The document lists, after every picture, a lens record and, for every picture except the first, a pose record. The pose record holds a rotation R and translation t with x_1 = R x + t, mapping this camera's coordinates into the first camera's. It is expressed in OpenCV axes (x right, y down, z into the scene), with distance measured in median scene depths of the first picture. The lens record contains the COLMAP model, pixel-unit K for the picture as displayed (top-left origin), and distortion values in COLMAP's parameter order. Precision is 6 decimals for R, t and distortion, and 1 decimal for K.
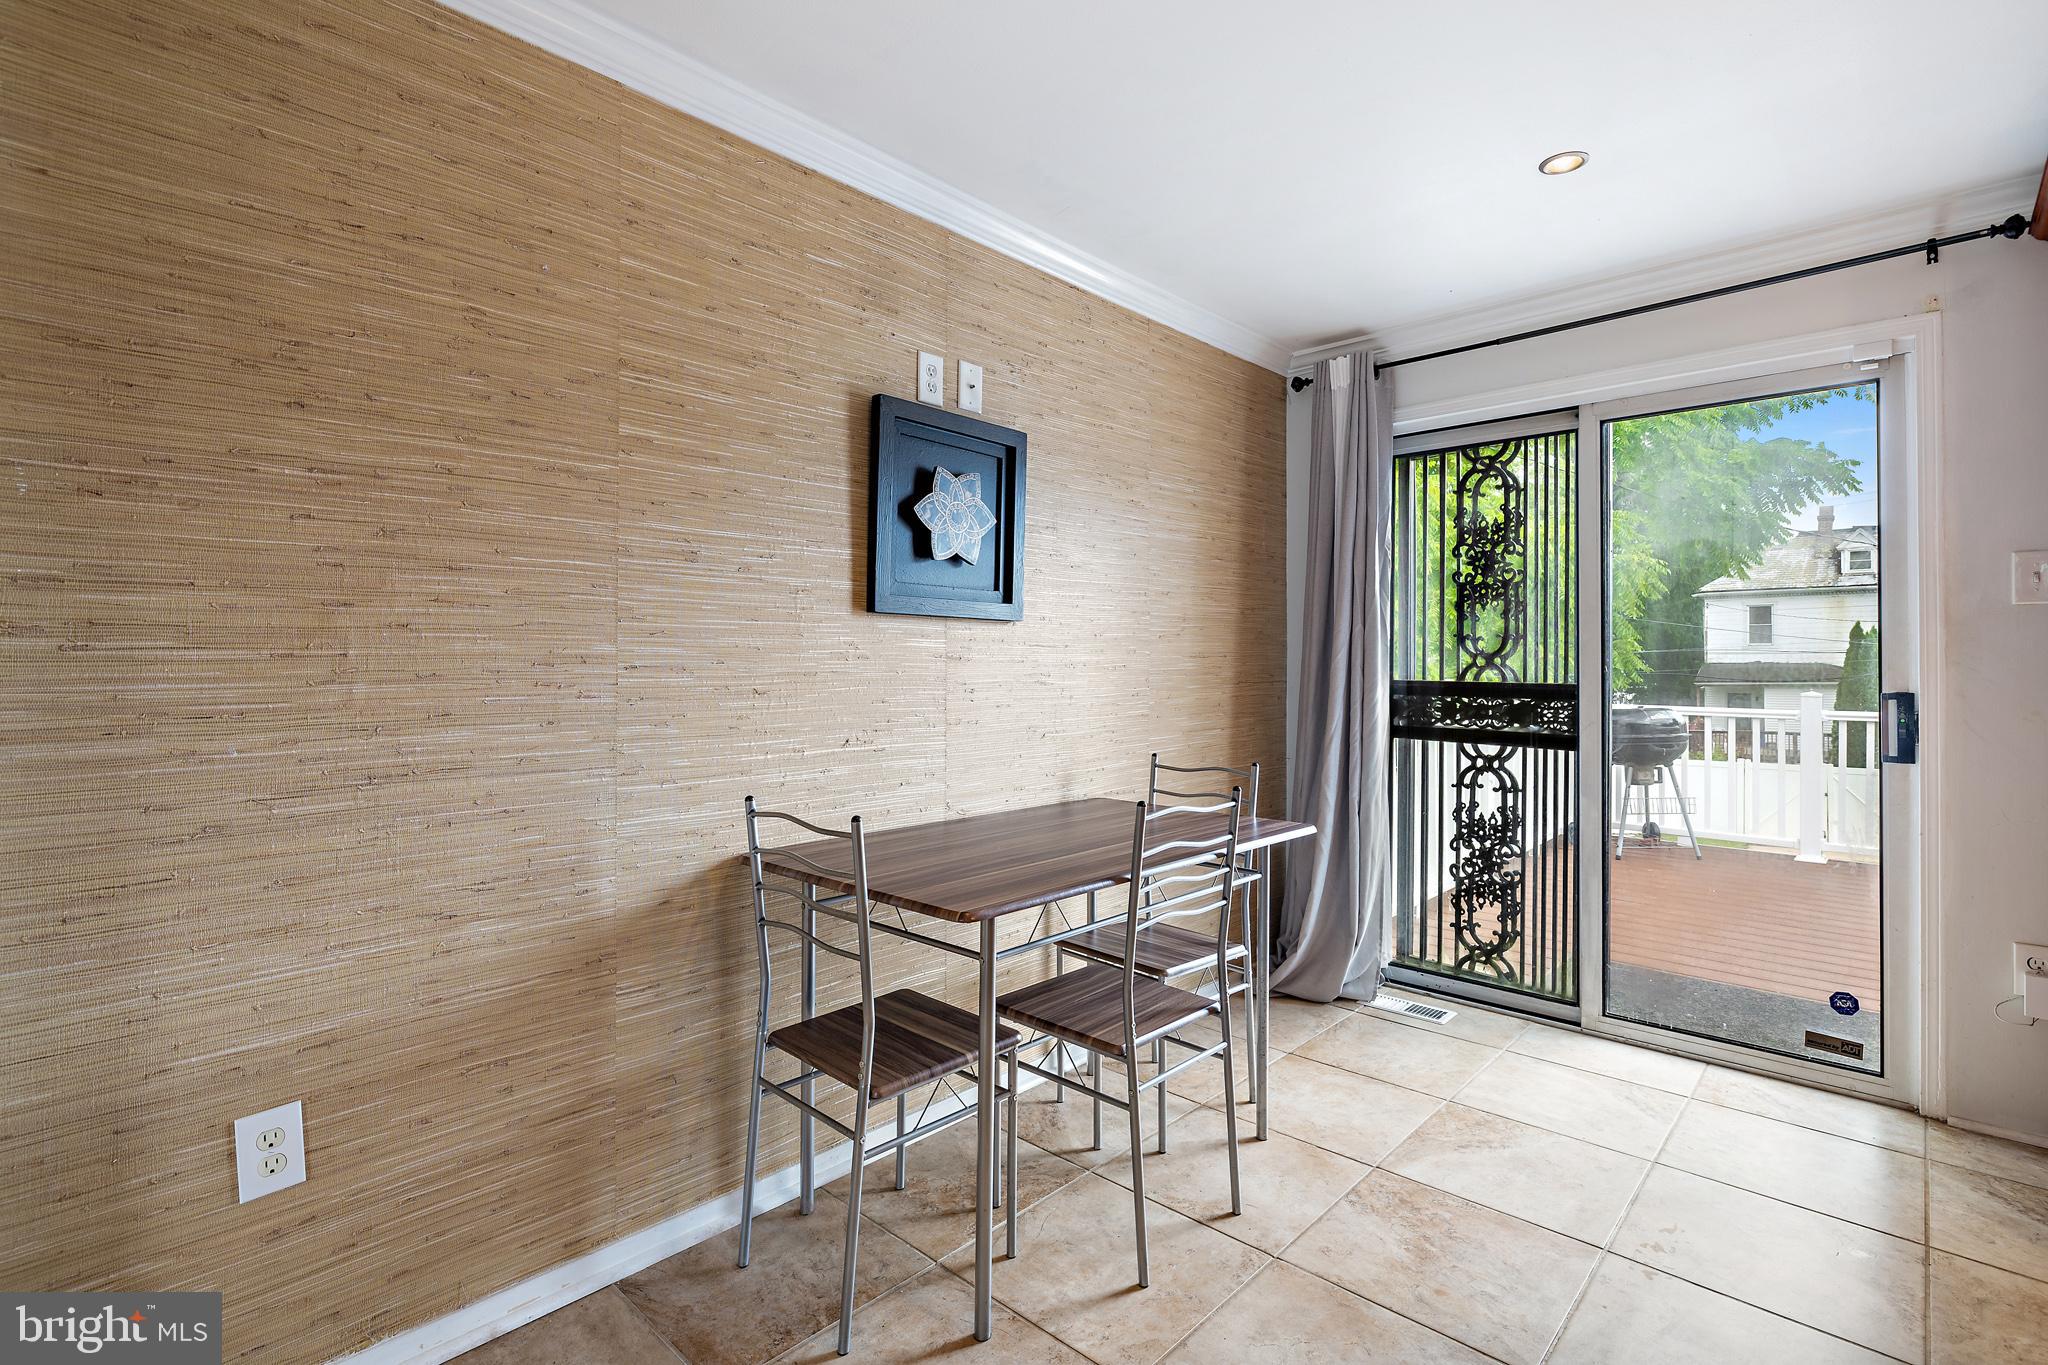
lens RADIAL K [[959.1, 0, 1014.9], [0, 959.1, 657.4], [0, 0, 1]] dist [-0.013697, 0.003047]
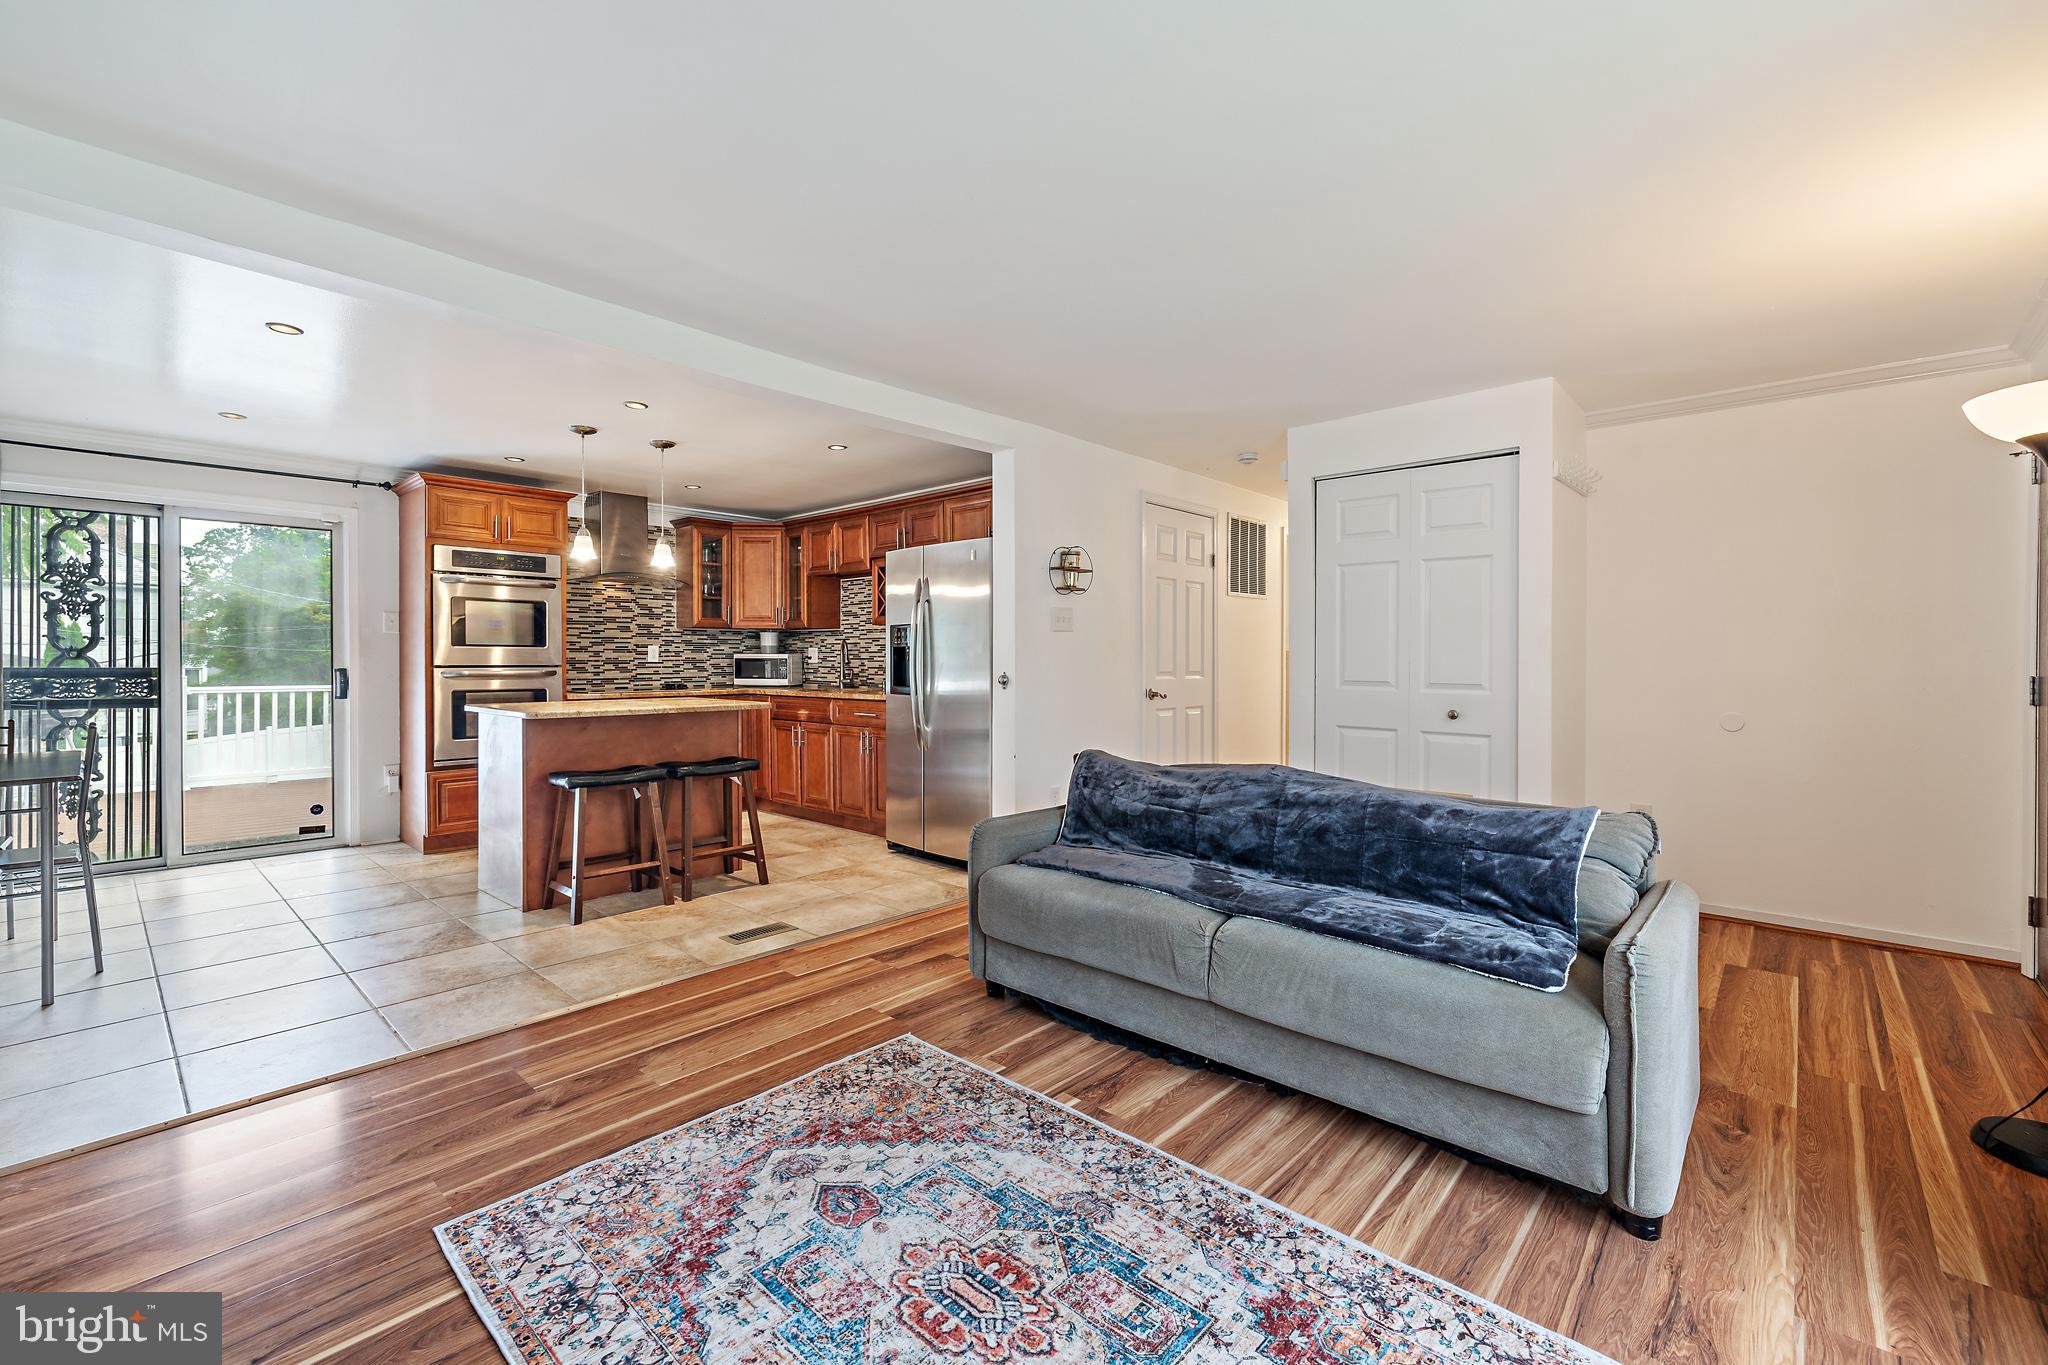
lens RADIAL K [[857.7, 0, 1016.3], [0, 857.7, 670.5], [0, 0, 1]] dist [0.000394, 0.000337]
pose [[-0.017319, -0.016305, 0.999717, -1.236533], [-0.008481, 0.999833, 0.016160, -0.006821], [-0.999814, -0.008199, -0.017455, -0.633344]]
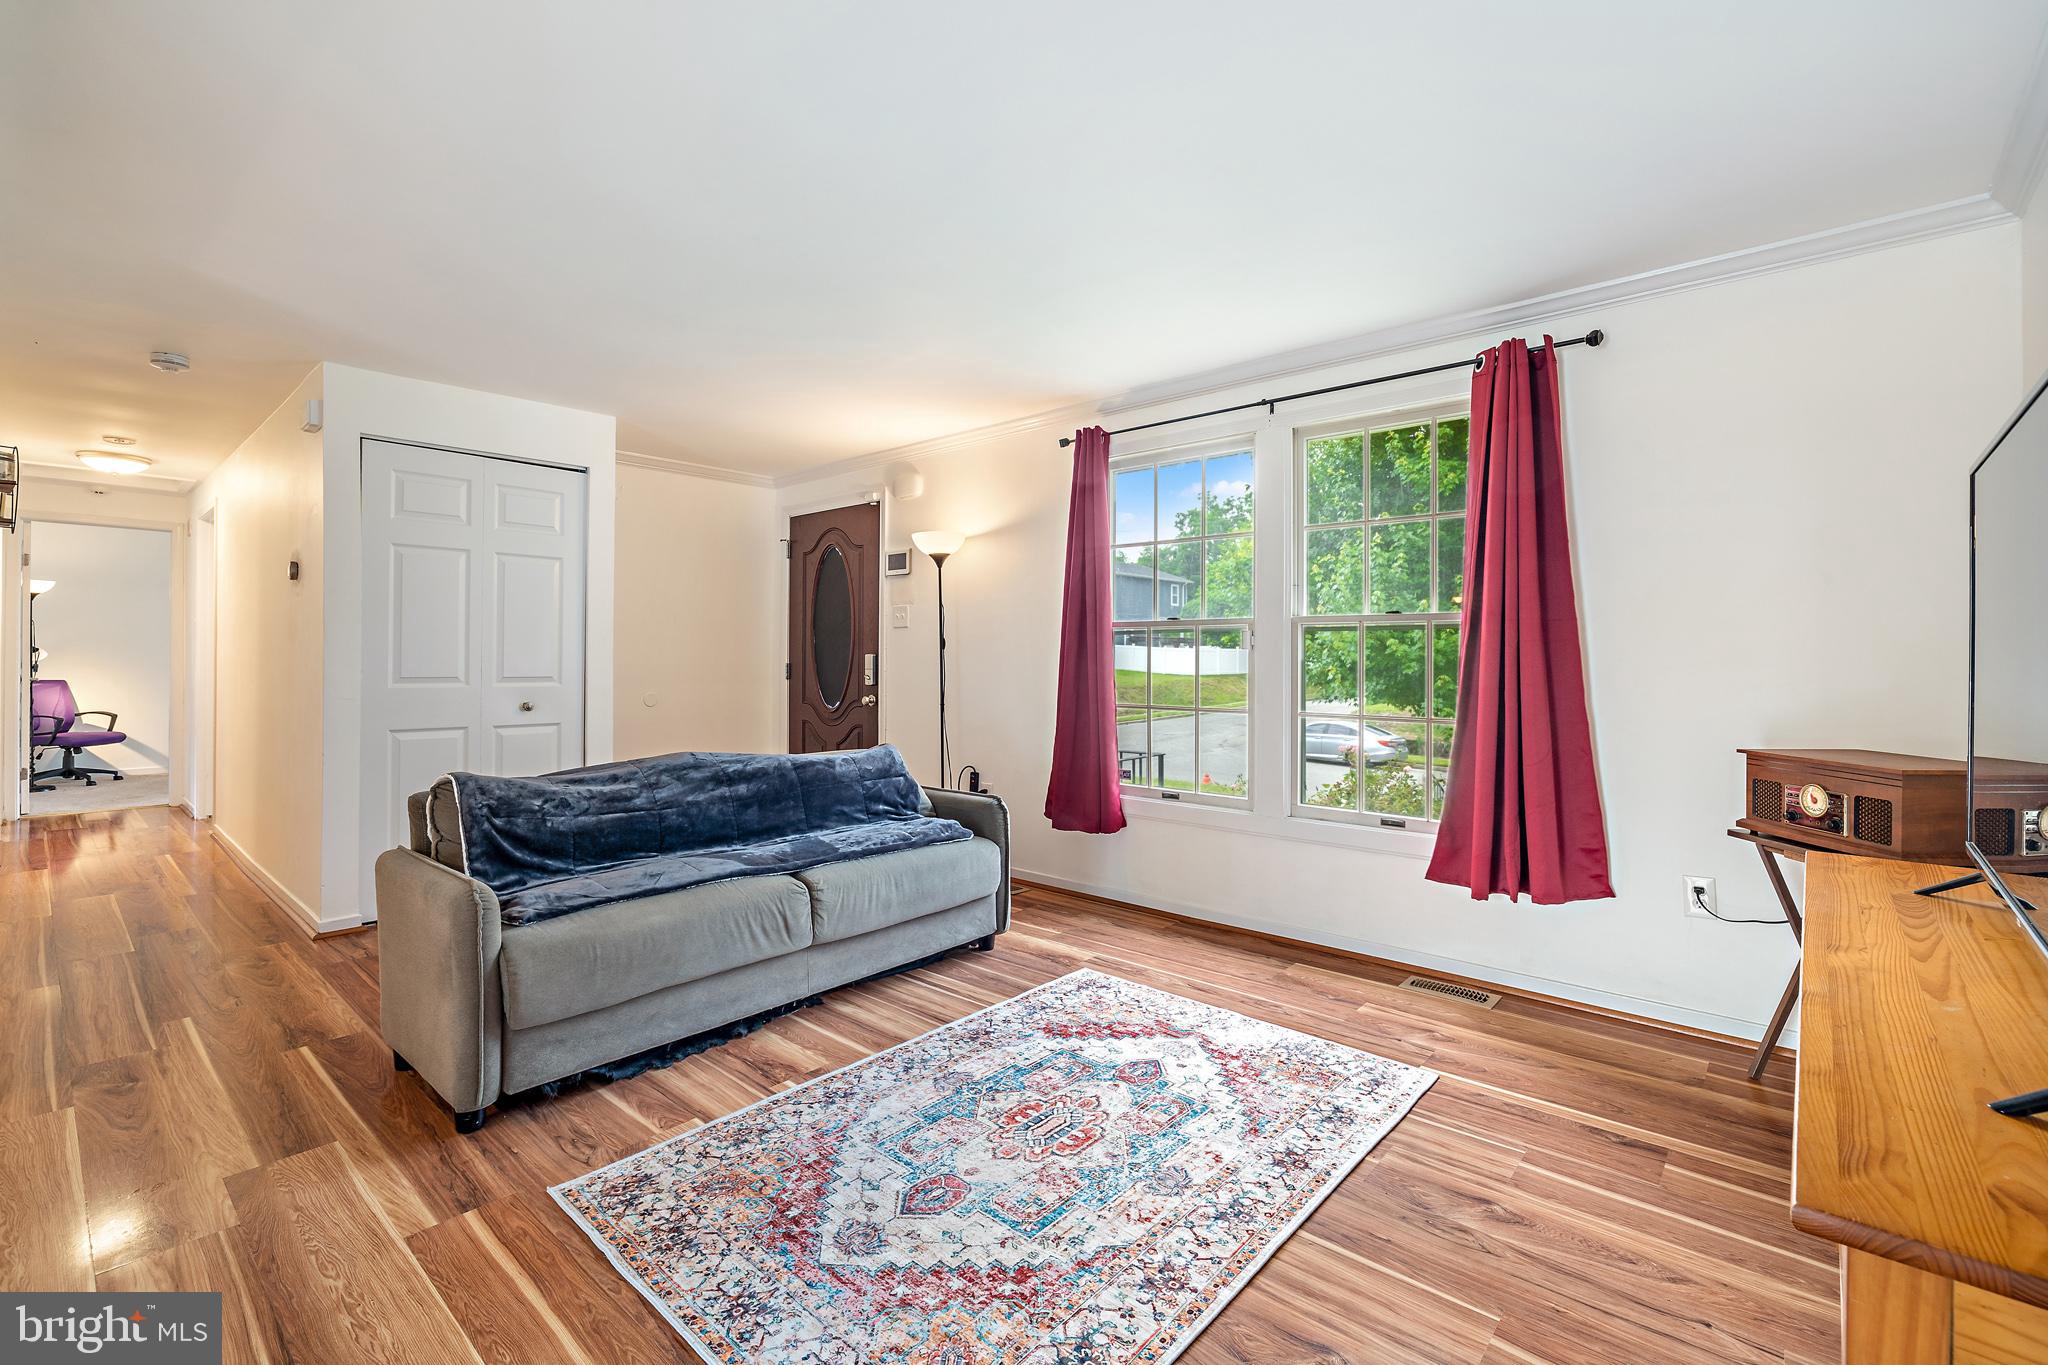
lens RADIAL K [[896.7, 0, 1024.1], [0, 896.7, 651.1], [0, 0, 1]] dist [-0.009616, 0.001969]
pose [[-0.999349, -0.004786, -0.035752, -0.530438], [-0.004298, 0.999897, -0.013704, 0.007568], [0.035814, -0.013541, -0.999267, 0.302203]]
